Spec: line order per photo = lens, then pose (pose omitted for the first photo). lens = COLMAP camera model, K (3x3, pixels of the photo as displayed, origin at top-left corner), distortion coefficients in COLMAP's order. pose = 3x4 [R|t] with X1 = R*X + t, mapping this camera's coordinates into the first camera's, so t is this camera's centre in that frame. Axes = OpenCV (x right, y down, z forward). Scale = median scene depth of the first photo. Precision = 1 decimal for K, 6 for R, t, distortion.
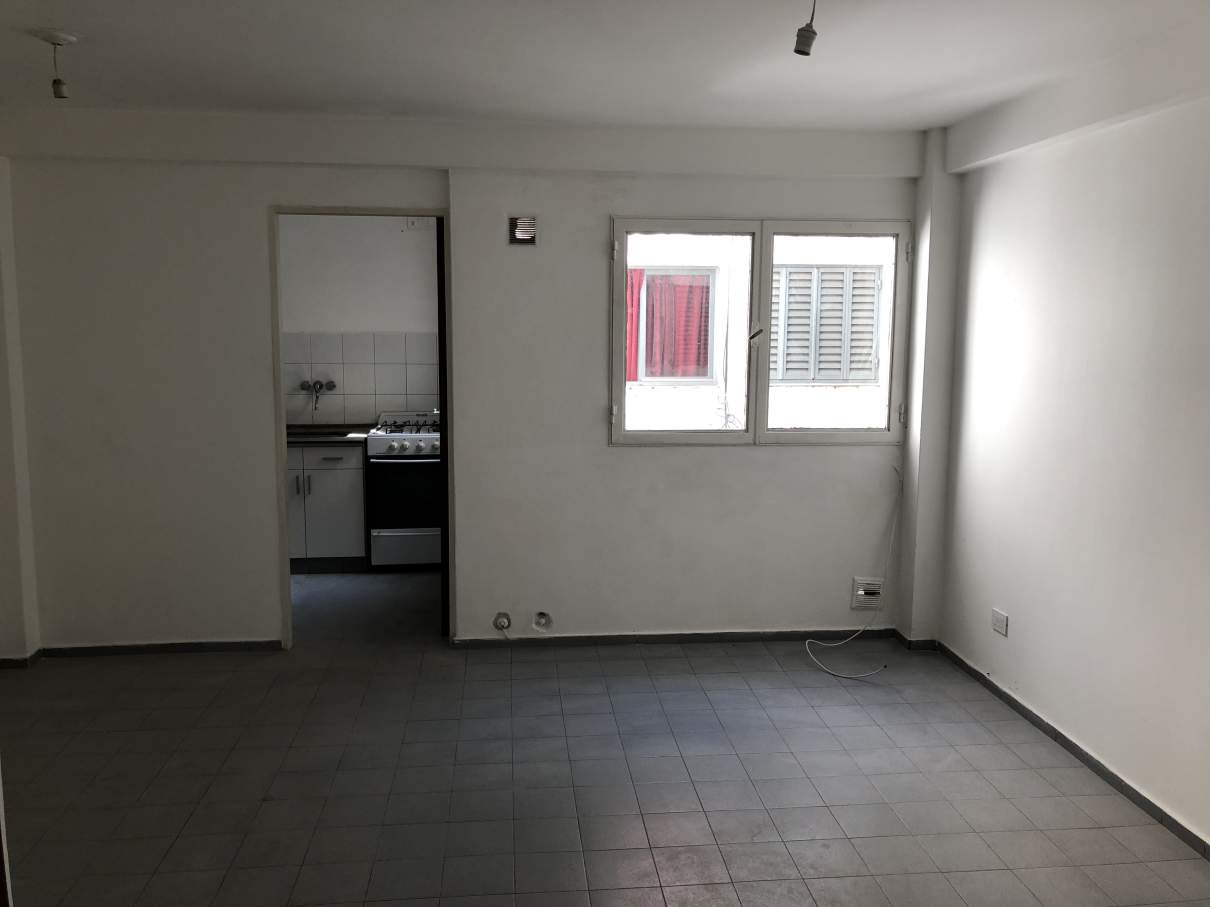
lens RADIAL K [[1003.5, 0, 601.6], [0, 1003.5, 434.3], [0, 0, 1]] dist [0.103942, -0.000967]
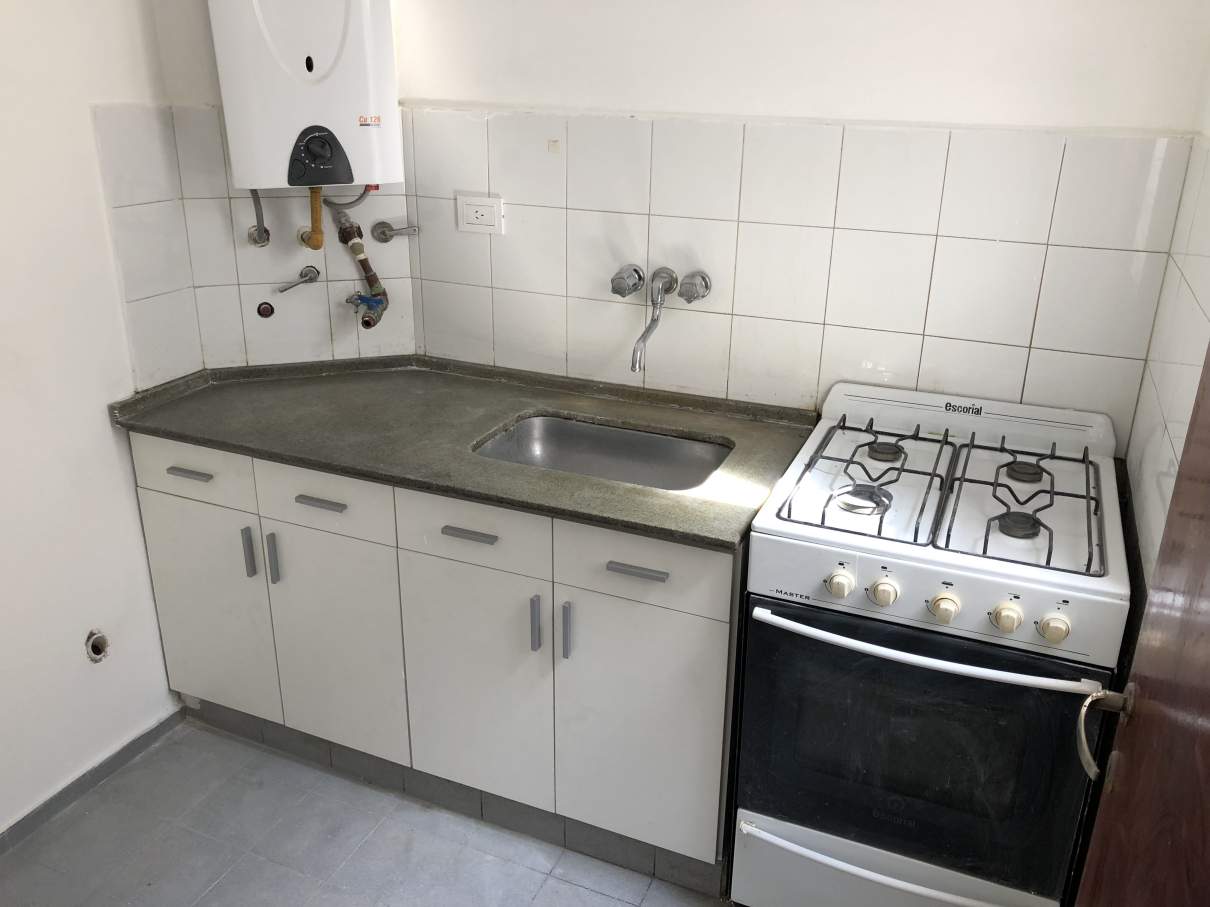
lens RADIAL K [[1011.7, 0, 604.1], [0, 1011.7, 434.5], [0, 0, 1]] dist [0.064110, -0.006455]
pose [[0.875923, 0.176432, -0.449032, -0.186132], [-0.063201, 0.964675, 0.255751, -0.115909], [0.478293, -0.195639, 0.856132, 0.946239]]
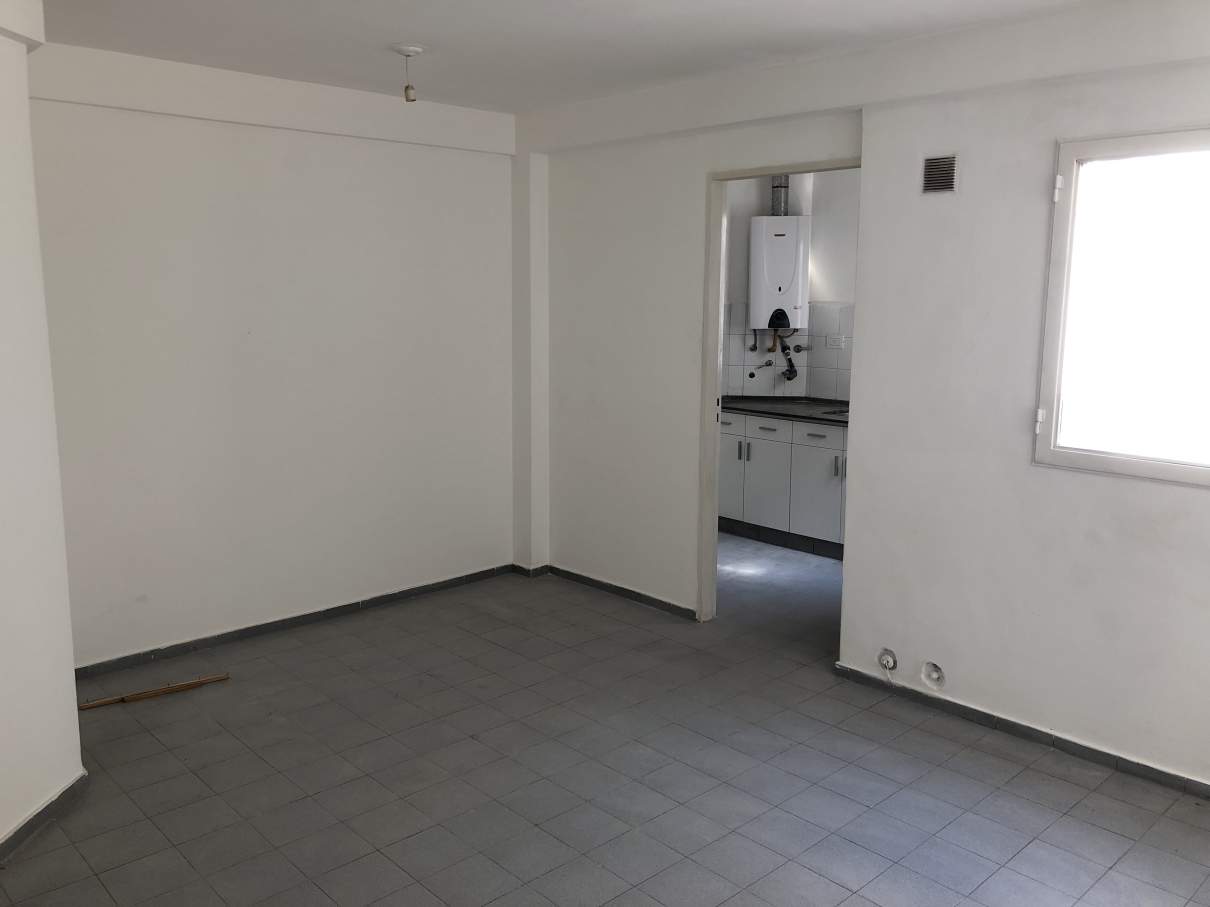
lens RADIAL K [[1011.7, 0, 604.1], [0, 1011.7, 434.5], [0, 0, 1]] dist [0.064110, -0.006455]
pose [[0.619632, 0.115977, -0.776277, 0.379445], [-0.098939, 0.992675, 0.069333, -0.029893], [0.778632, 0.033843, 0.626568, 0.297430]]
